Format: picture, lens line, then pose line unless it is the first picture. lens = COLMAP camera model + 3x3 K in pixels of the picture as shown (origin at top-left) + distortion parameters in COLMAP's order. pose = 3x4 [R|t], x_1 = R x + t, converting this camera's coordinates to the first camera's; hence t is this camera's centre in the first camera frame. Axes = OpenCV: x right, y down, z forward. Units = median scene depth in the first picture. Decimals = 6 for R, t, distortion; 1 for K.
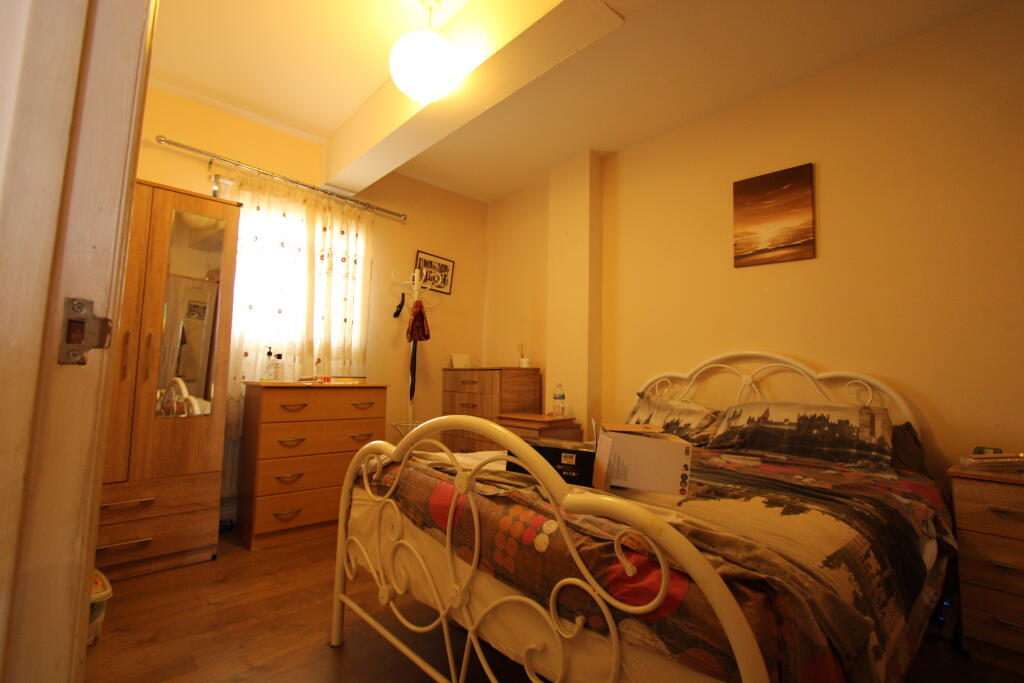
lens RADIAL K [[478.5, 0, 512.0], [0, 478.5, 341.5], [0, 0, 1]] dist [-0.013654, -0.000084]
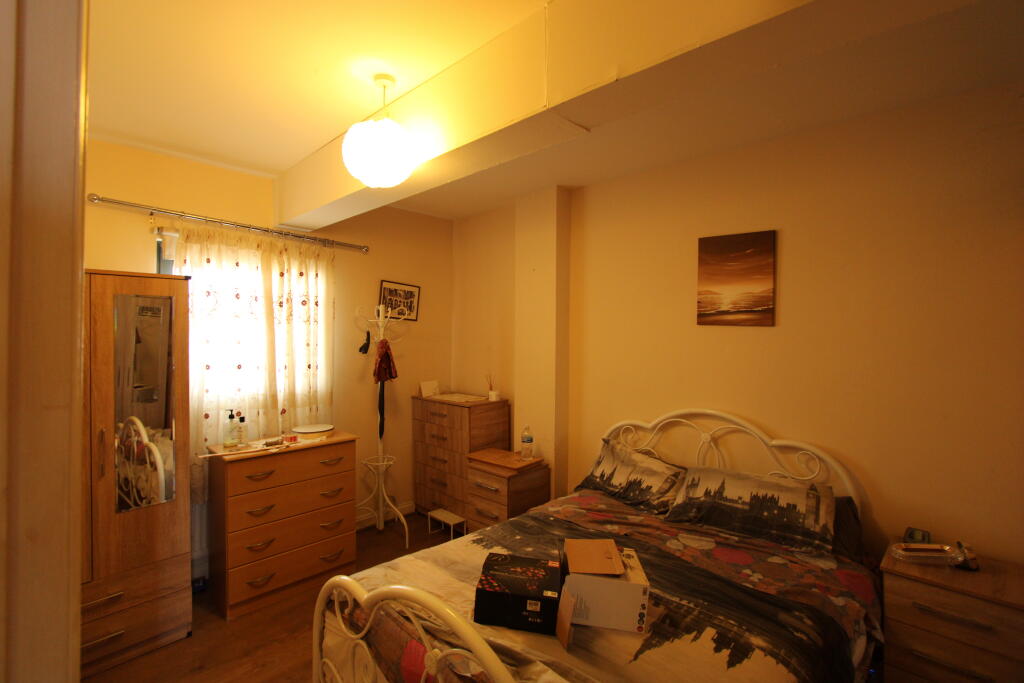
lens RADIAL K [[477.4, 0, 512.8], [0, 477.4, 335.1], [0, 0, 1]] dist [-0.011945, -0.000420]
pose [[0.997936, -0.017848, 0.061681, 0.010098], [0.011817, 0.995235, 0.096788, -0.236038], [-0.063115, -0.095860, 0.993392, 0.012401]]
